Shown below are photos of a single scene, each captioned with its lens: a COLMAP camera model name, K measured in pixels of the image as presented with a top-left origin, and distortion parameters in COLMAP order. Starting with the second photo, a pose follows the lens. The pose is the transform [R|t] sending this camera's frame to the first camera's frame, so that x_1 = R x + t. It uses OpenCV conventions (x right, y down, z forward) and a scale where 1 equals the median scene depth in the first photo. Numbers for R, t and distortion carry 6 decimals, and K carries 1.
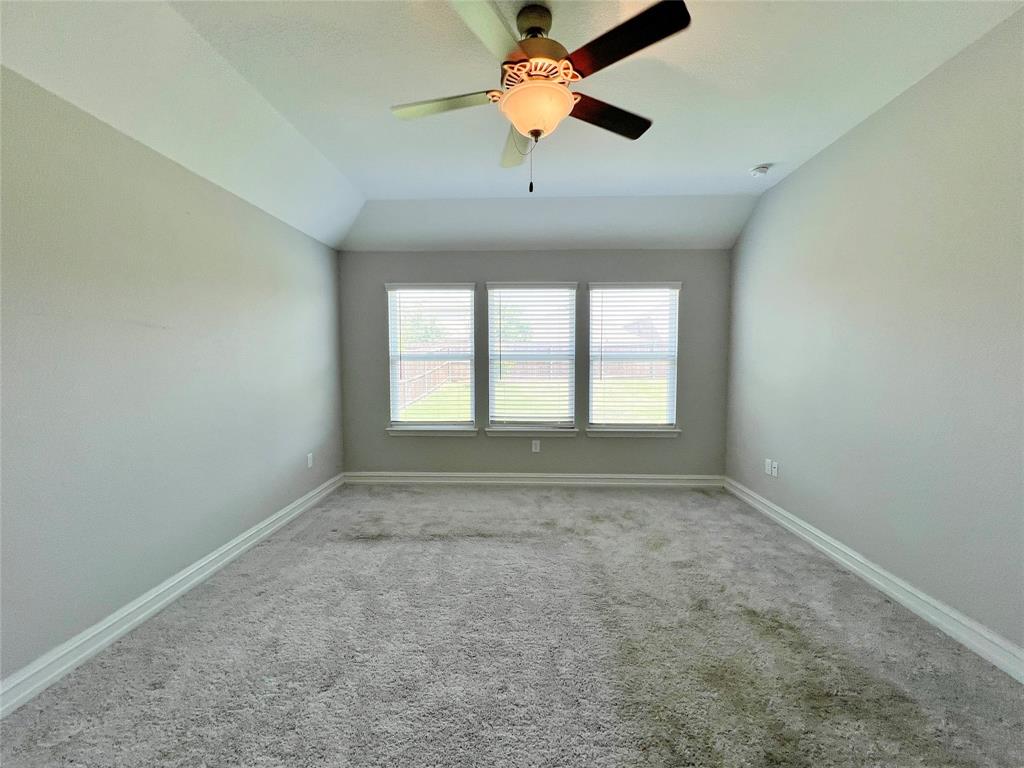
lens RADIAL K [[409.3, 0, 513.9], [0, 409.3, 379.9], [0, 0, 1]] dist [-0.003836, 0.000825]
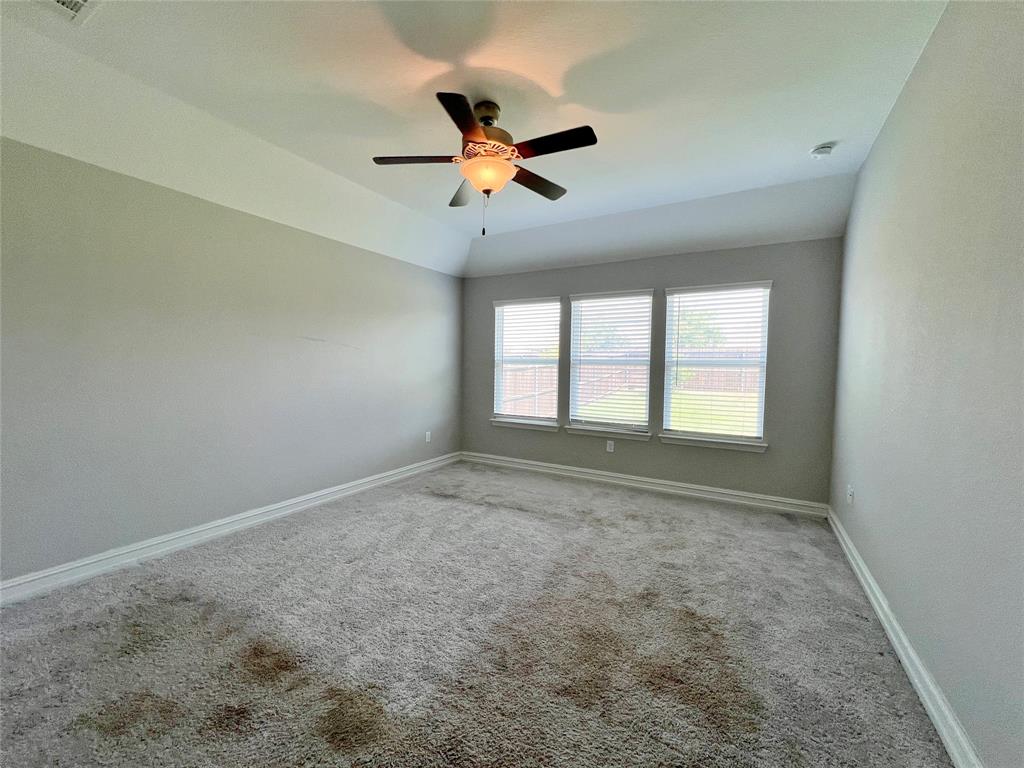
lens RADIAL K [[409.3, 0, 515.0], [0, 409.3, 378.7], [0, 0, 1]] dist [-0.003836, 0.000825]
pose [[0.883638, 0.028337, -0.467313, 0.428250], [-0.037264, 0.999257, -0.009868, 0.009739], [0.466686, 0.026134, 0.884037, -0.071911]]
